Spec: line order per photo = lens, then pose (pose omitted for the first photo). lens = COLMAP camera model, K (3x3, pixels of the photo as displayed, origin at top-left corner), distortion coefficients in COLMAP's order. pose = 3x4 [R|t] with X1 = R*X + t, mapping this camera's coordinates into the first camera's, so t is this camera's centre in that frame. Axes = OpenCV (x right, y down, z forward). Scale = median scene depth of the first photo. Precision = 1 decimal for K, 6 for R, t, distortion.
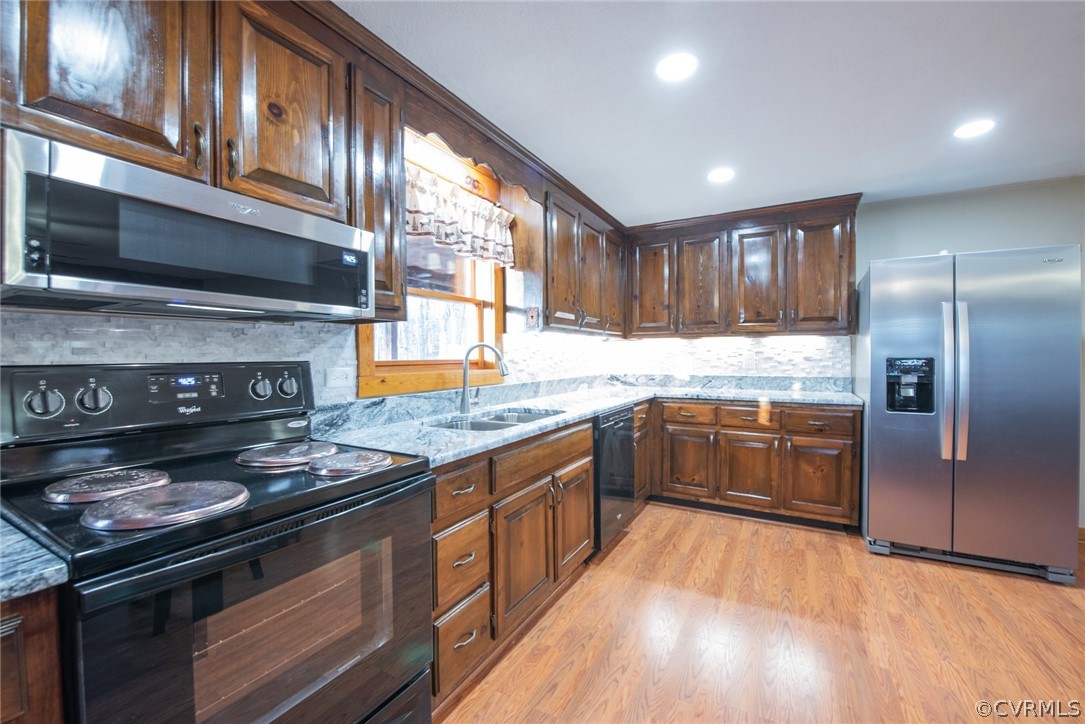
lens RADIAL K [[444.4, 0, 547.4], [0, 444.4, 359.8], [0, 0, 1]] dist [-0.011811, -0.003530]
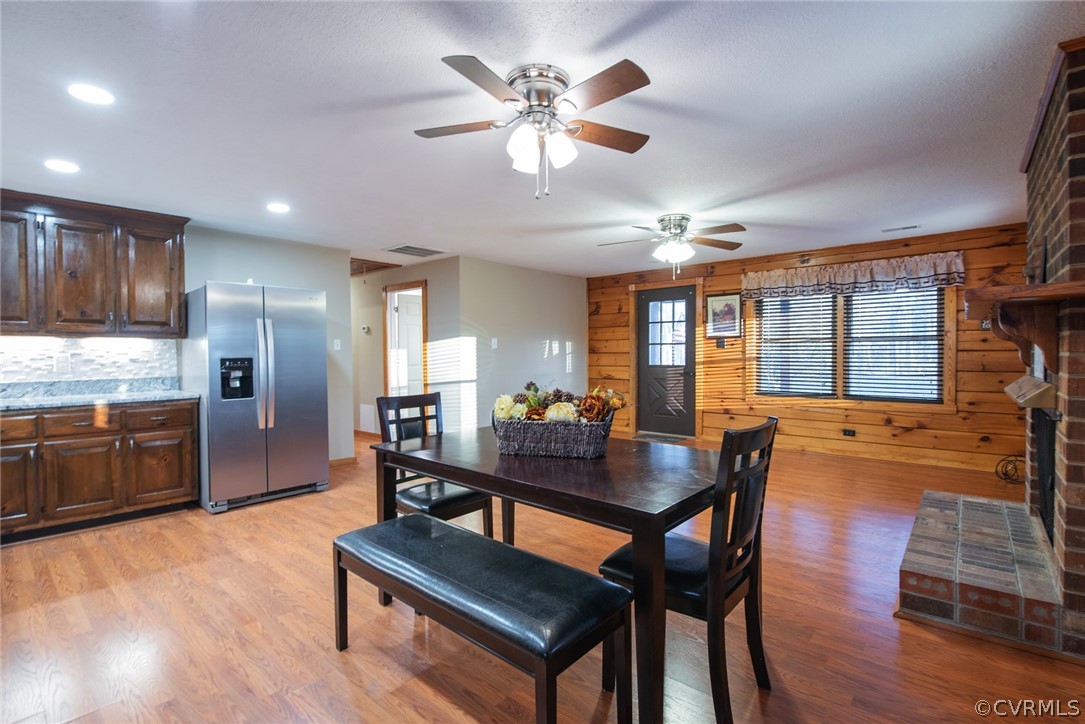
lens RADIAL K [[494.2, 0, 547.2], [0, 494.2, 360.1], [0, 0, 1]] dist [-0.009136, -0.003021]
pose [[0.206614, -0.012466, 0.978343, -0.386412], [0.018439, 0.999791, 0.008845, 0.005289], [-0.978249, 0.016212, 0.206800, -0.202197]]
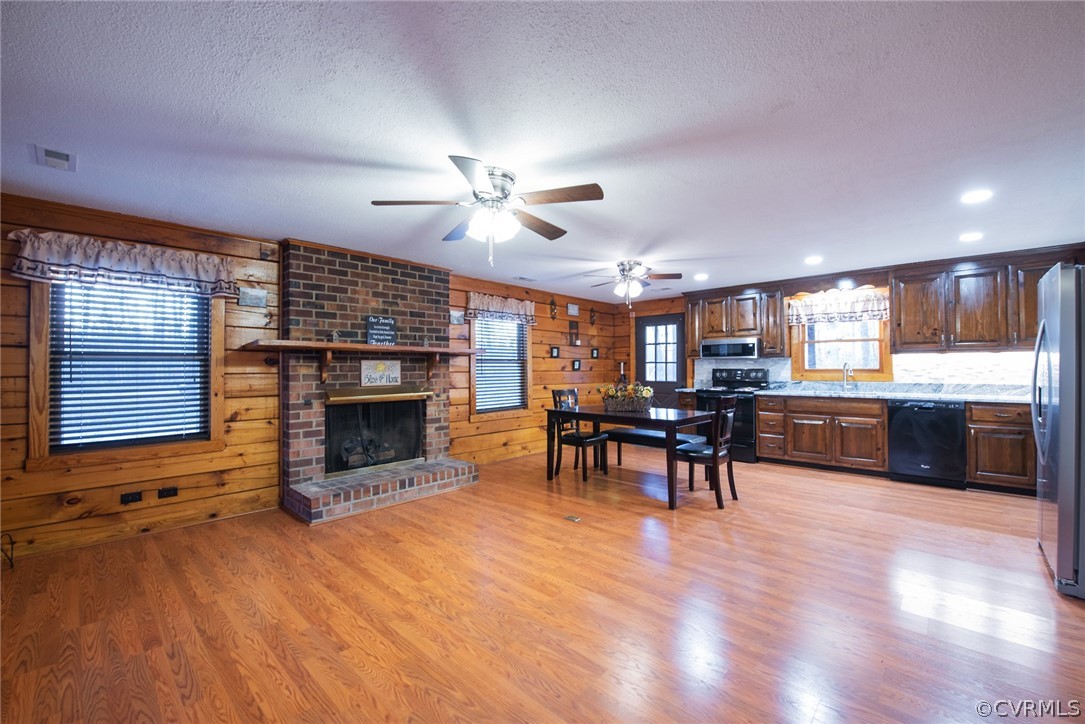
lens RADIAL K [[444.4, 0, 547.4], [0, 444.4, 359.8], [0, 0, 1]] dist [-0.011811, -0.003530]
pose [[-0.240994, -0.009430, -0.970481, 1.902105], [-0.003056, 0.999955, -0.008957, -0.016695], [0.970522, 0.000807, -0.241012, 0.045456]]
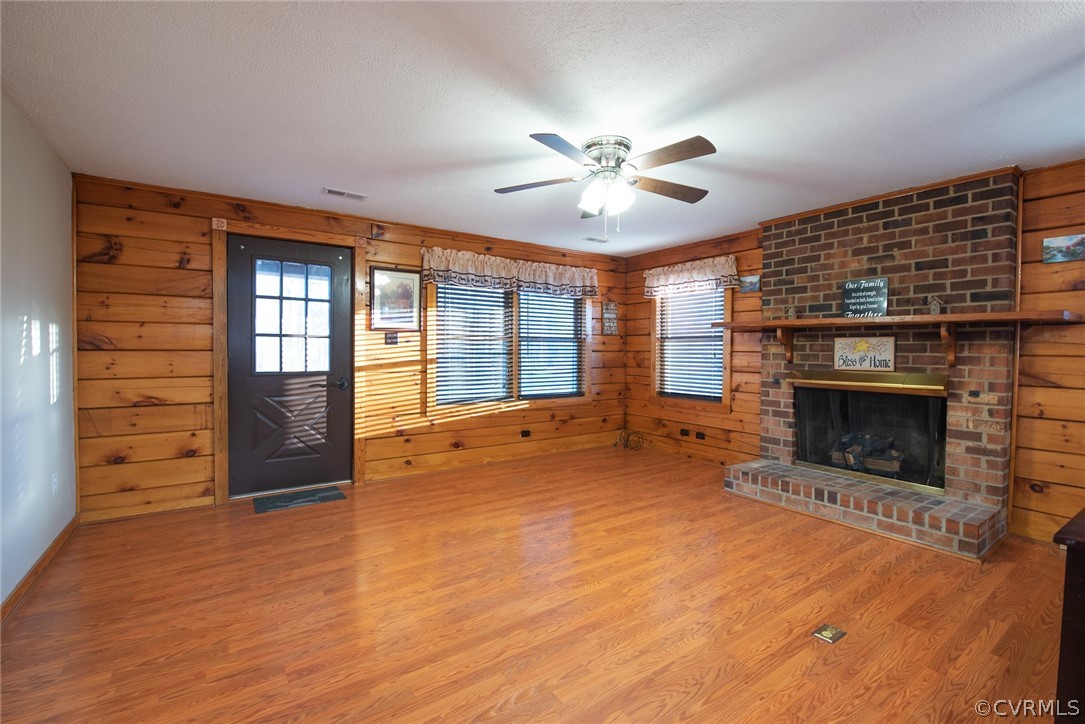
lens RADIAL K [[475.1, 0, 546.9], [0, 475.1, 360.0], [0, 0, 1]] dist [-0.008632, -0.004372]
pose [[-0.894412, -0.008780, 0.447157, 0.779836], [0.004808, 0.999561, 0.029242, -0.007704], [-0.447218, 0.028304, -0.893977, 0.589214]]
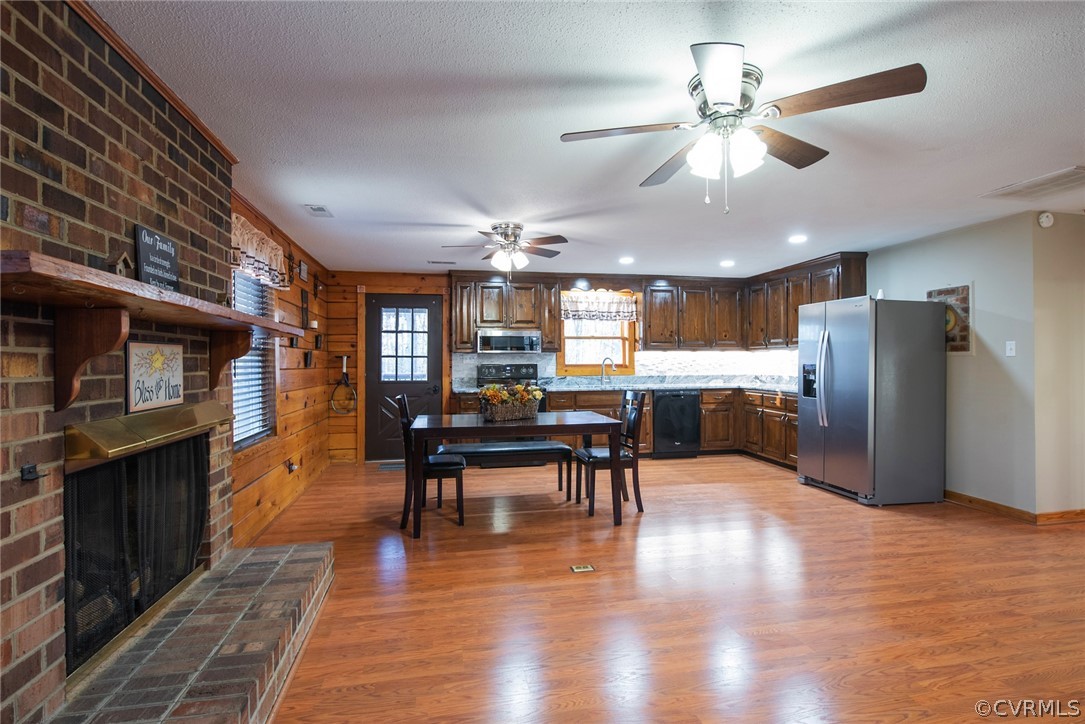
lens RADIAL K [[529.3, 0, 547.1], [0, 529.3, 359.2], [0, 0, 1]] dist [-0.013022, -0.000706]
pose [[0.649179, -0.000621, -0.760635, 1.466089], [-0.006240, 0.999962, -0.006142, -0.005115], [0.760610, 0.008734, 0.649150, -0.909903]]
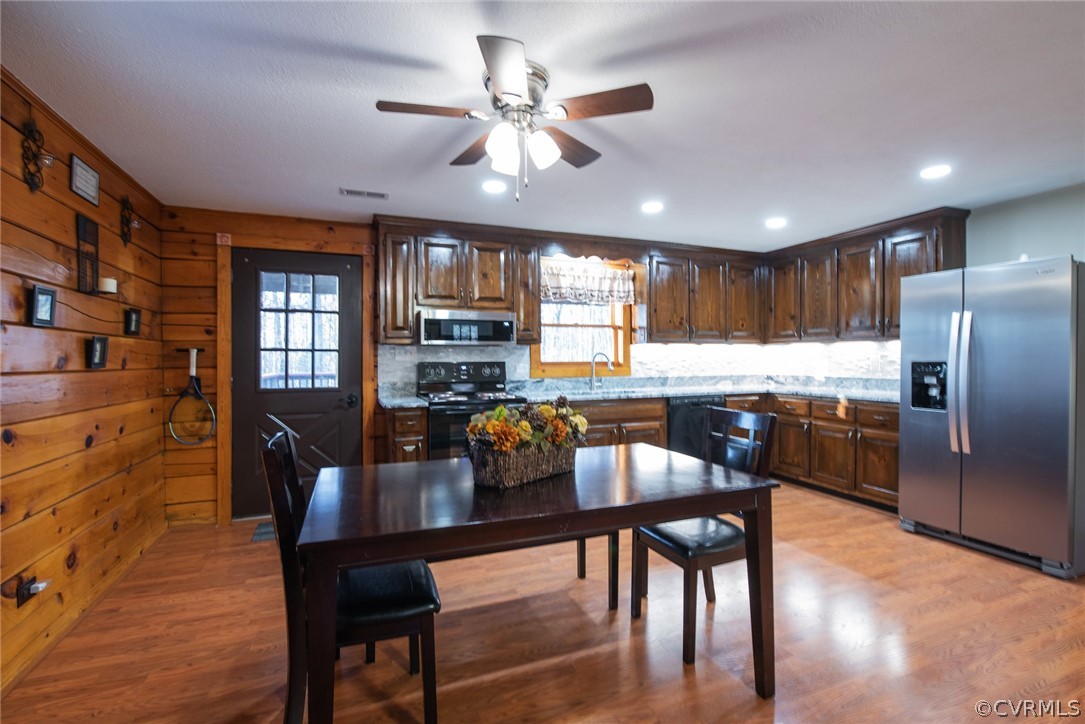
lens RADIAL K [[494.2, 0, 547.2], [0, 494.2, 360.1], [0, 0, 1]] dist [-0.009136, -0.003021]
pose [[0.777947, 0.003618, -0.628320, 0.738402], [-0.005396, 0.999985, -0.000923, -0.001710], [0.628307, 0.004108, 0.777955, -0.538271]]
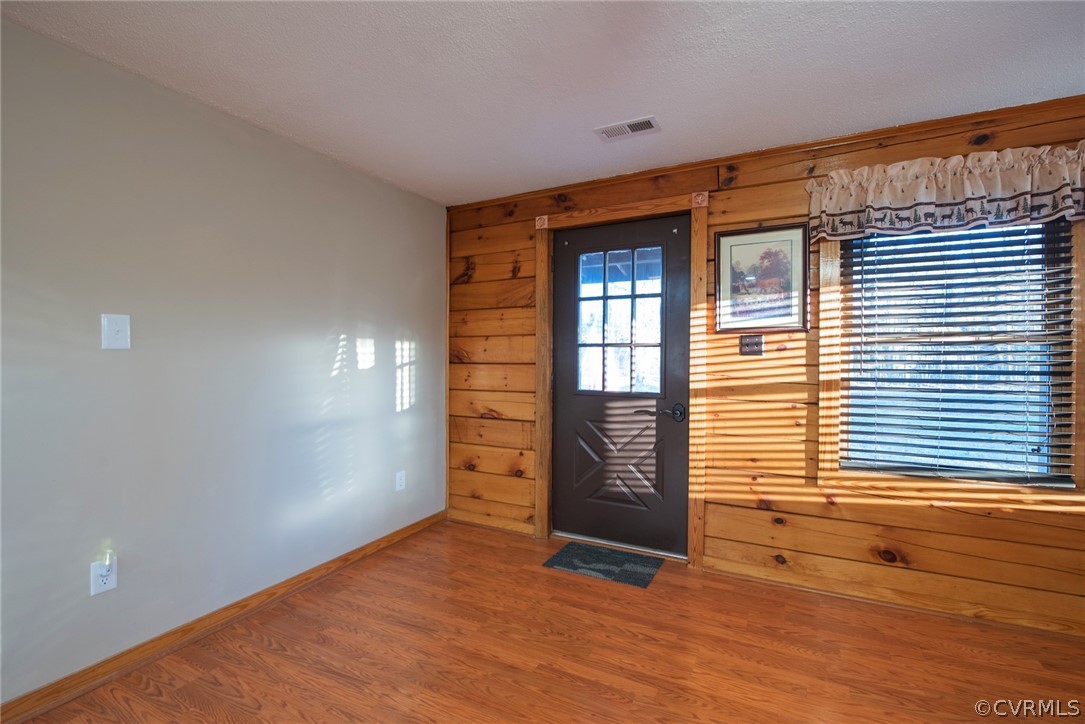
lens RADIAL K [[475.1, 0, 546.9], [0, 475.1, 360.0], [0, 0, 1]] dist [-0.008632, -0.004372]
pose [[-0.021635, 0.000767, 0.999766, 0.985243], [0.010212, 0.999948, -0.000546, -0.009285], [-0.999714, 0.010198, -0.021642, -0.099301]]
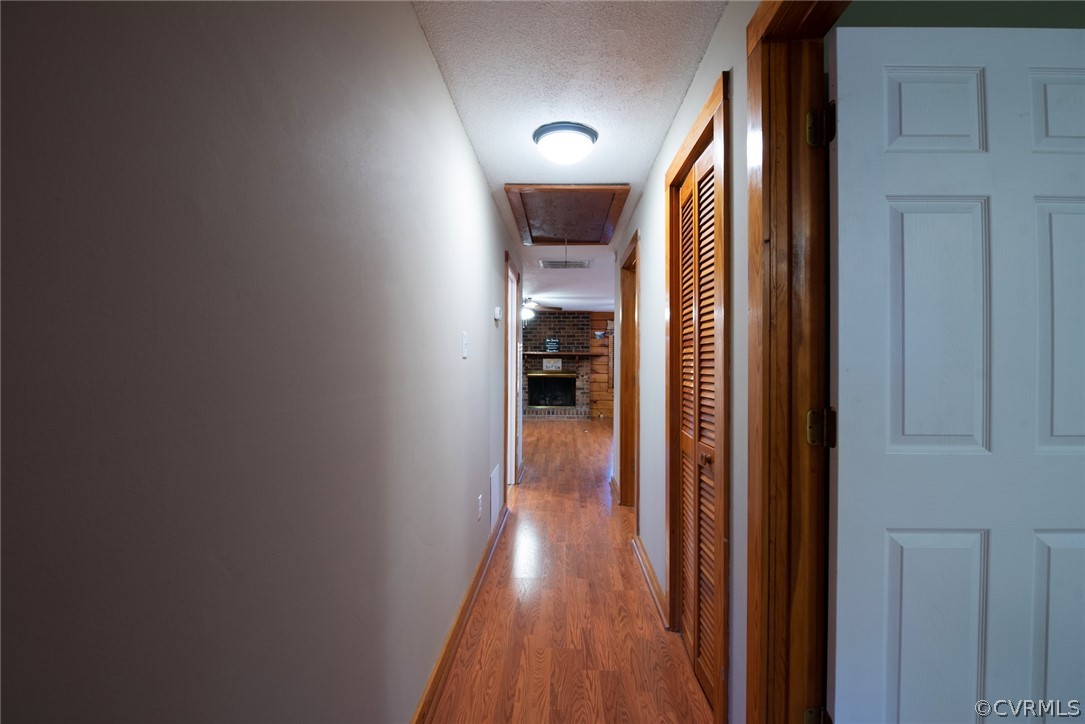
lens RADIAL K [[483.0, 0, 542.2], [0, 483.0, 360.2], [0, 0, 1]] dist [-0.011328, -0.001472]
pose [[-0.896127, -0.000113, -0.443798, 2.234918], [-0.002827, 0.999981, 0.005455, -0.034086], [0.443789, 0.006143, -0.896110, 2.289895]]
